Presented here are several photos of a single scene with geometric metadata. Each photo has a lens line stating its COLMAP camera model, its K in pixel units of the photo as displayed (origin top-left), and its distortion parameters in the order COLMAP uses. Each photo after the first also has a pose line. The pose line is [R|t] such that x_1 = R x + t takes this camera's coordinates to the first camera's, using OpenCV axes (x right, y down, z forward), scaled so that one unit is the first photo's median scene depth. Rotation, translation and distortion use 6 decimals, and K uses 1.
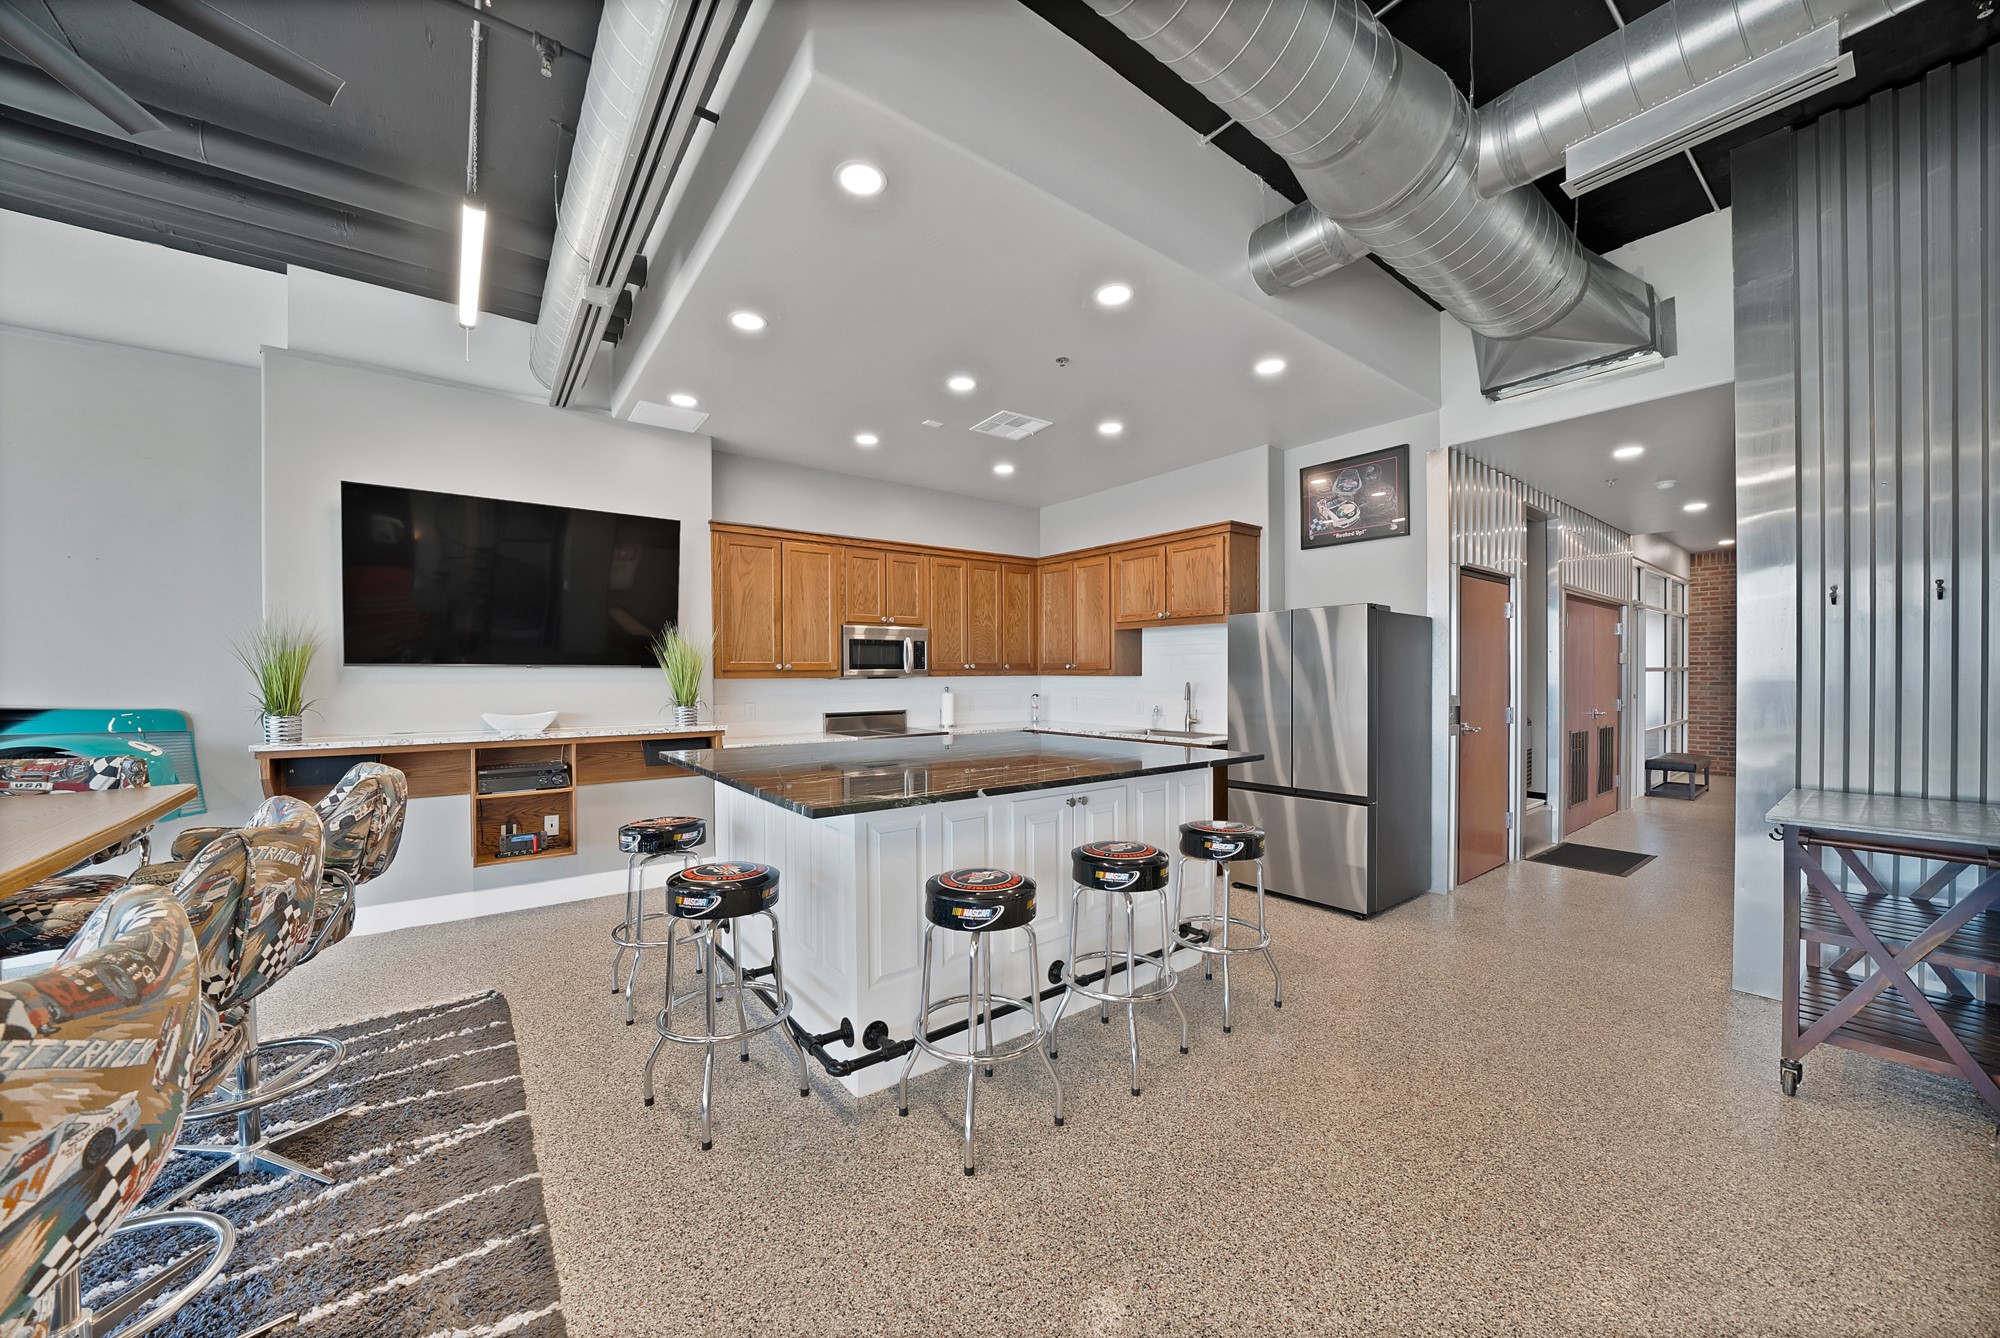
lens RADIAL K [[720.2, 0, 1008.2], [0, 720.2, 675.3], [0, 0, 1]] dist [-0.026755, 0.003143]
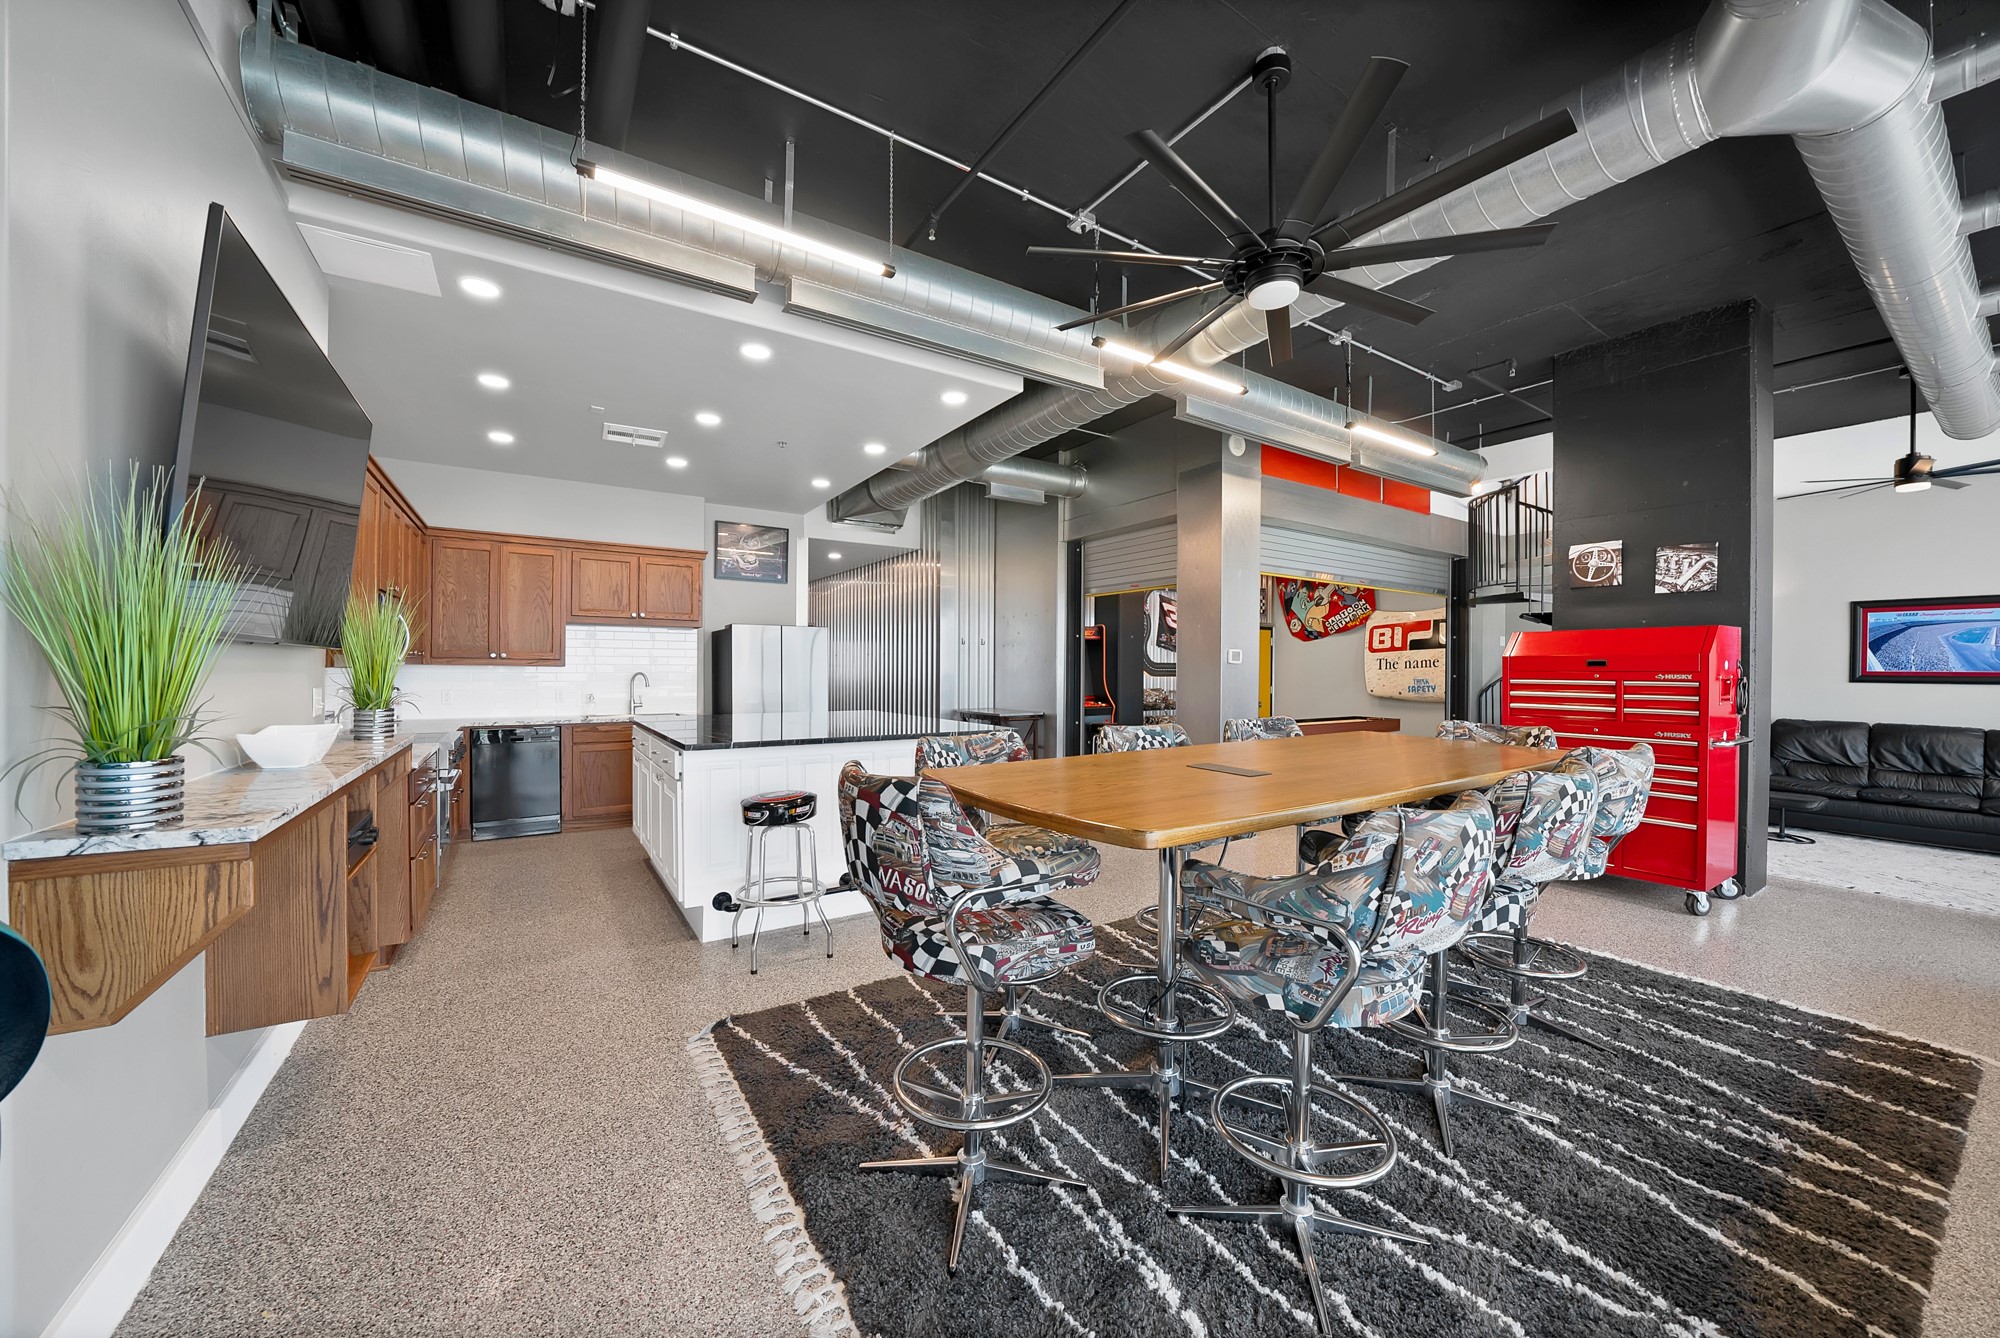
lens RADIAL K [[720.2, 0, 1003.0], [0, 720.2, 673.7], [0, 0, 1]] dist [-0.026755, 0.003143]
pose [[0.092374, -0.000055, 0.995724, -0.977023], [-0.005432, 0.999985, 0.000559, 0.008895], [-0.995710, -0.005460, 0.092372, 0.331931]]
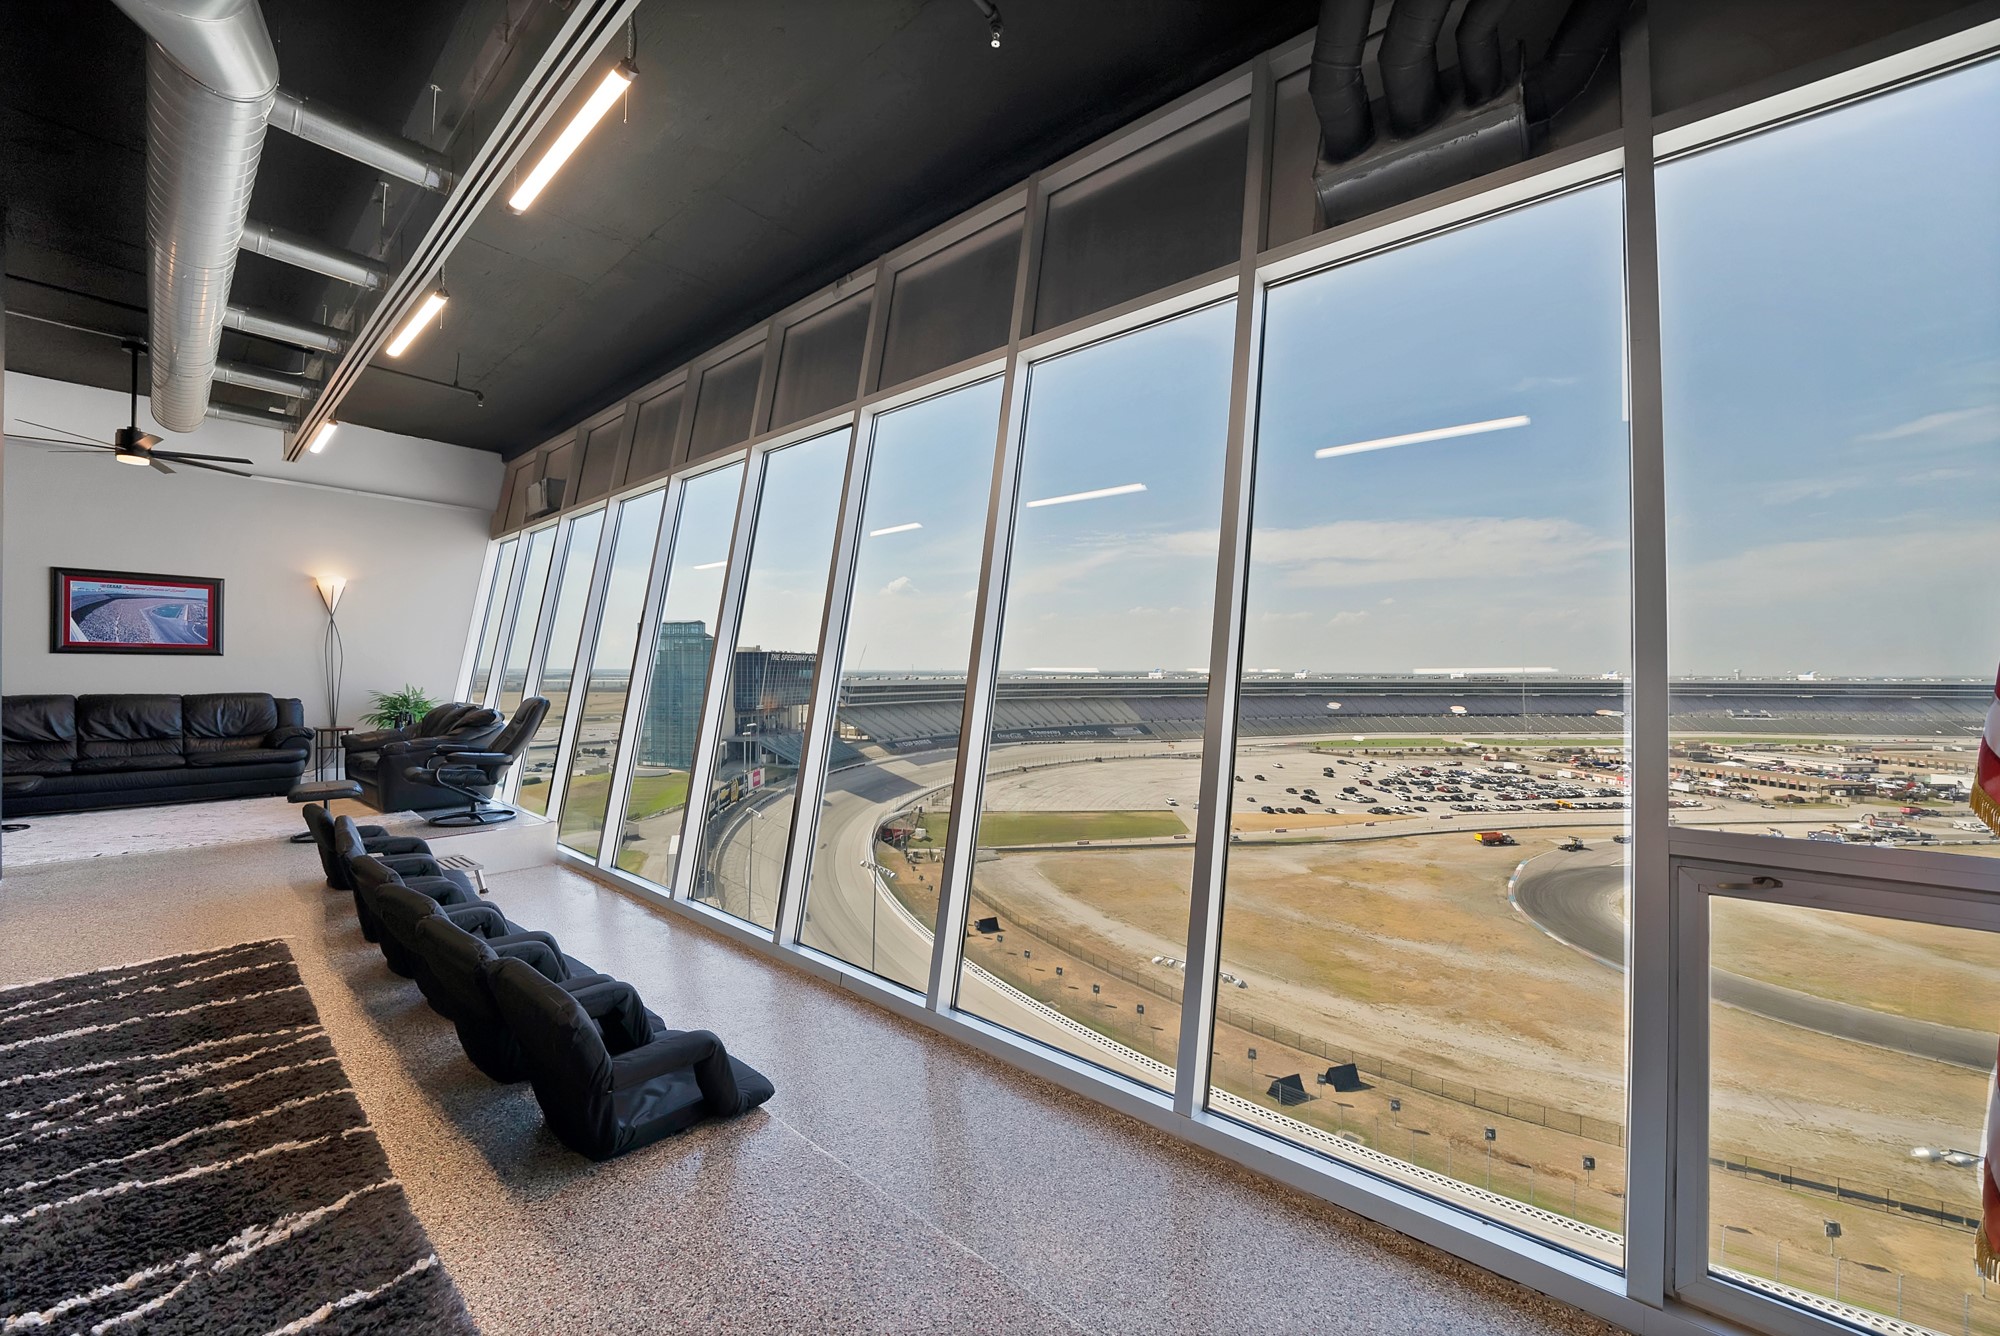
lens RADIAL K [[720.2, 0, 996.6], [0, 720.2, 674.6], [0, 0, 1]] dist [-0.026755, 0.003143]
pose [[-0.977719, 0.003136, -0.209896, -0.898839], [0.002175, 0.999986, 0.004809, 0.052987], [0.209908, 0.004245, -0.977712, 0.409597]]
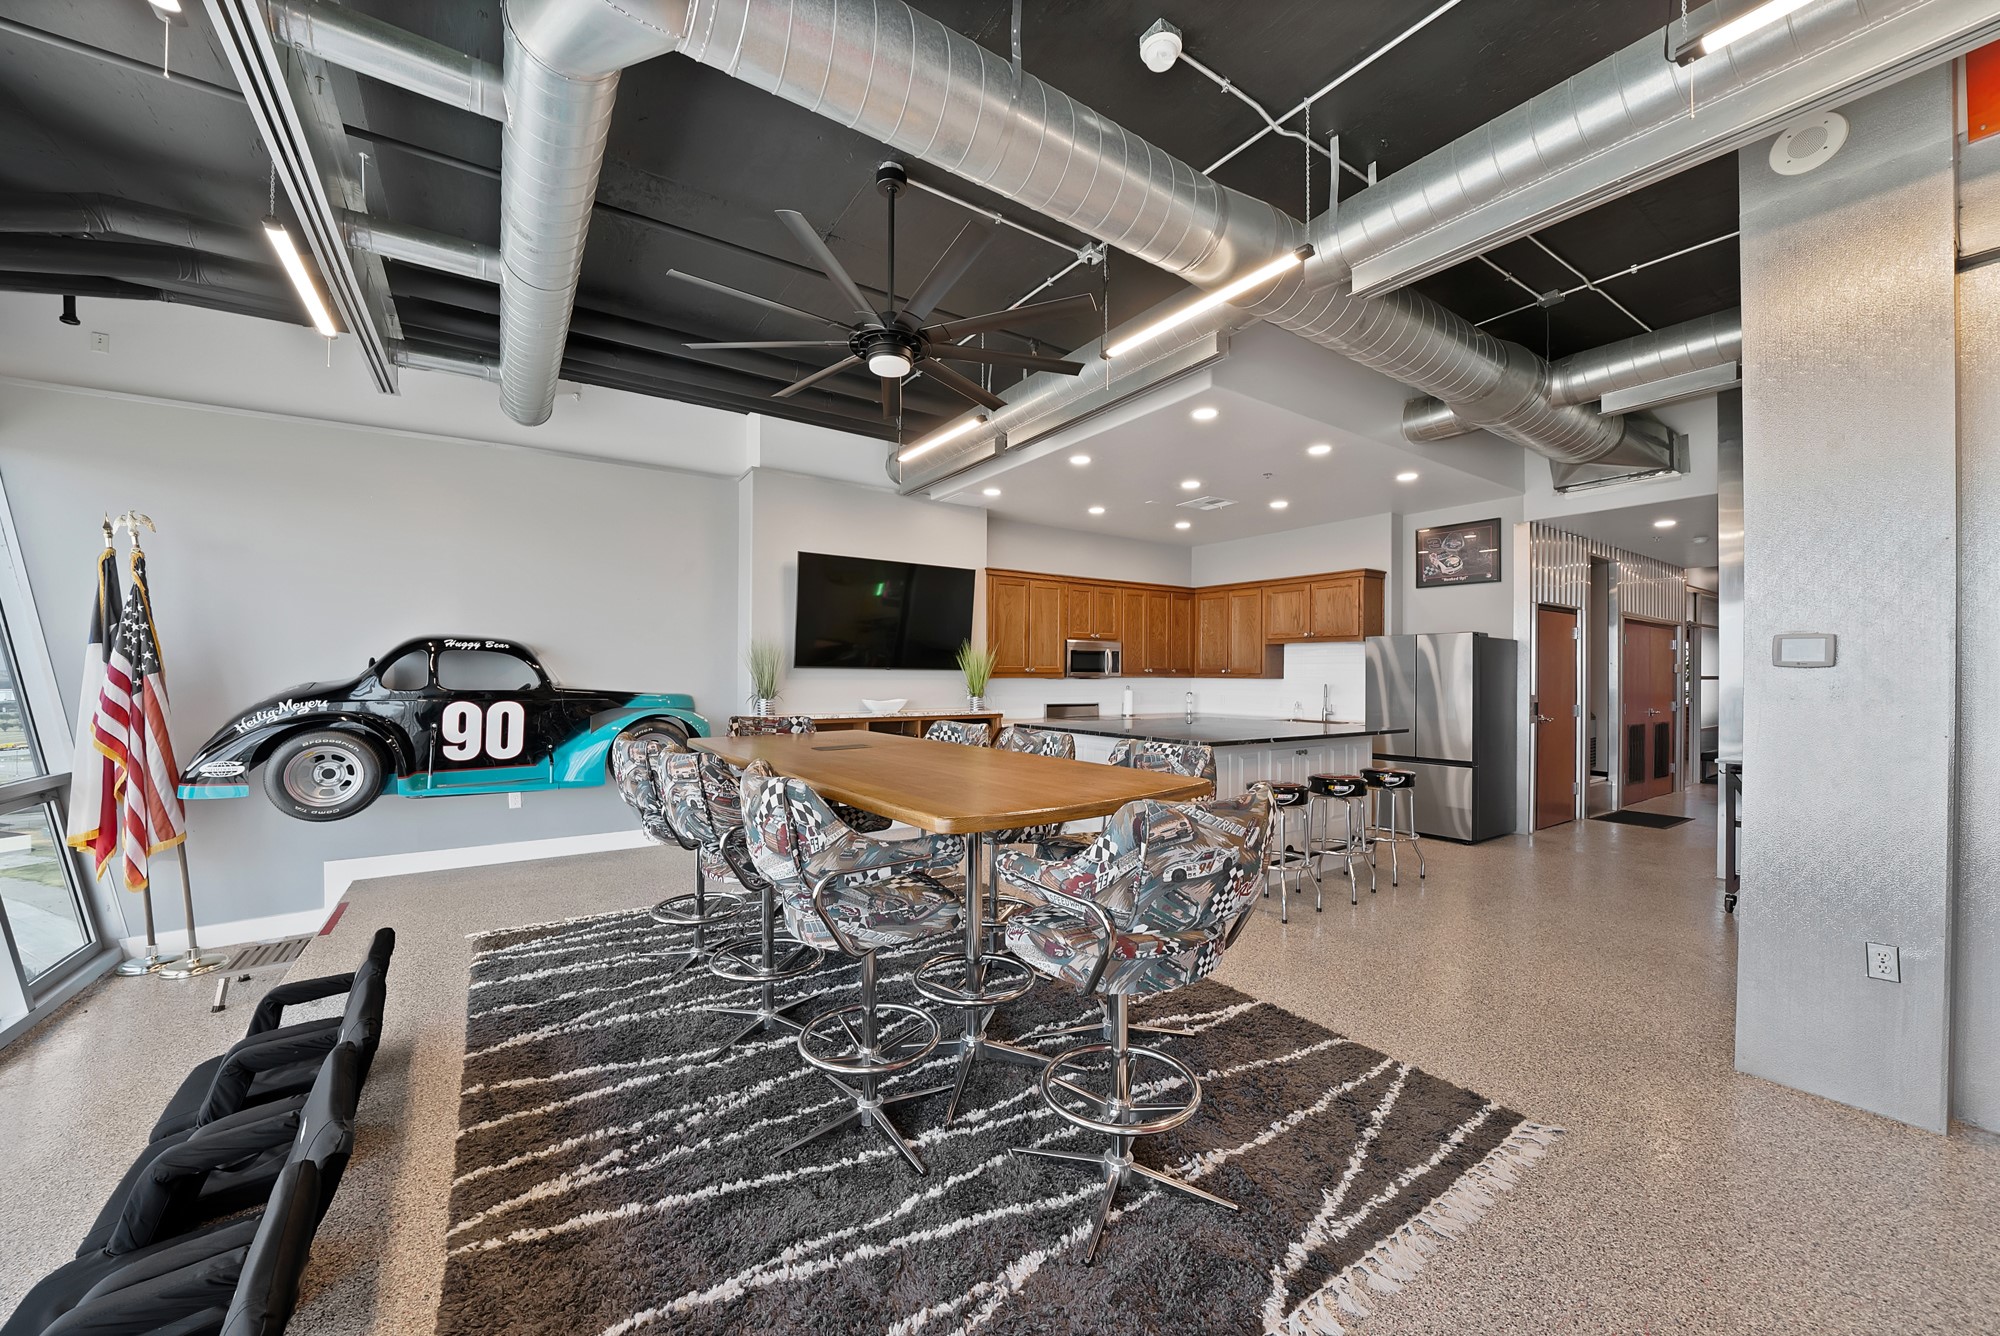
lens RADIAL K [[720.2, 0, 991.3], [0, 720.2, 669.1], [0, 0, 1]] dist [-0.026755, 0.003143]
pose [[0.995730, 0.009465, -0.091831, -0.276965], [-0.010336, 0.999906, -0.009020, 0.000163], [0.091737, 0.009931, 0.995734, -0.437905]]
